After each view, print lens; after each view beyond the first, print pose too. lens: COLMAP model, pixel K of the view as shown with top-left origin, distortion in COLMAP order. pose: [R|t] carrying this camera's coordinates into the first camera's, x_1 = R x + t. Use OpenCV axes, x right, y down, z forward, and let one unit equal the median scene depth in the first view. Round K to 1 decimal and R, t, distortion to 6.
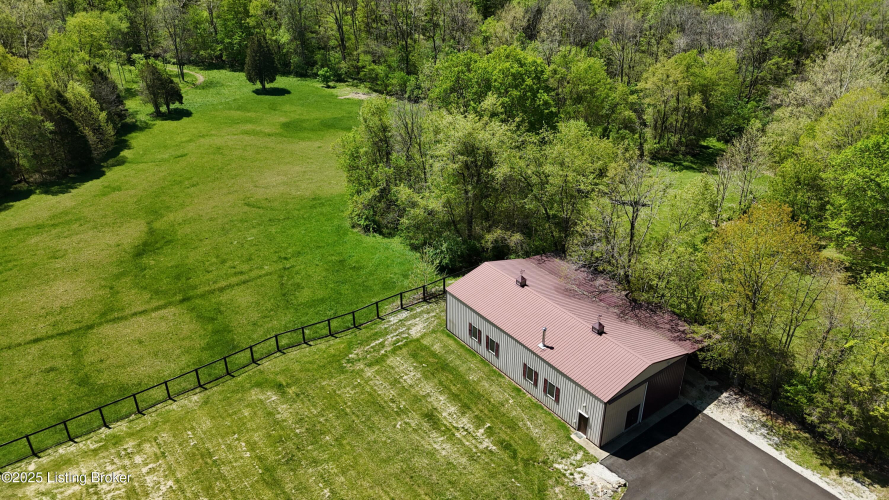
lens RADIAL K [[663.7, 0, 452.1], [0, 663.7, 251.4], [0, 0, 1]] dist [0.045140, -0.052137]
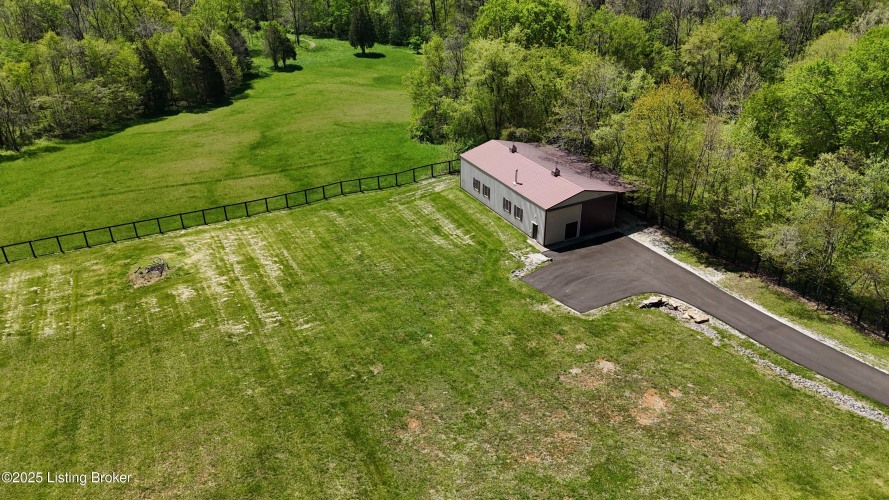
lens RADIAL K [[663.7, 0, 443.1], [0, 663.7, 247.0], [0, 0, 1]] dist [0.045140, -0.052137]
pose [[0.985033, 0.069945, -0.157536, 0.152757], [-0.070440, 0.997513, 0.002447, 0.201657], [0.157315, 0.008687, 0.987510, -0.305204]]
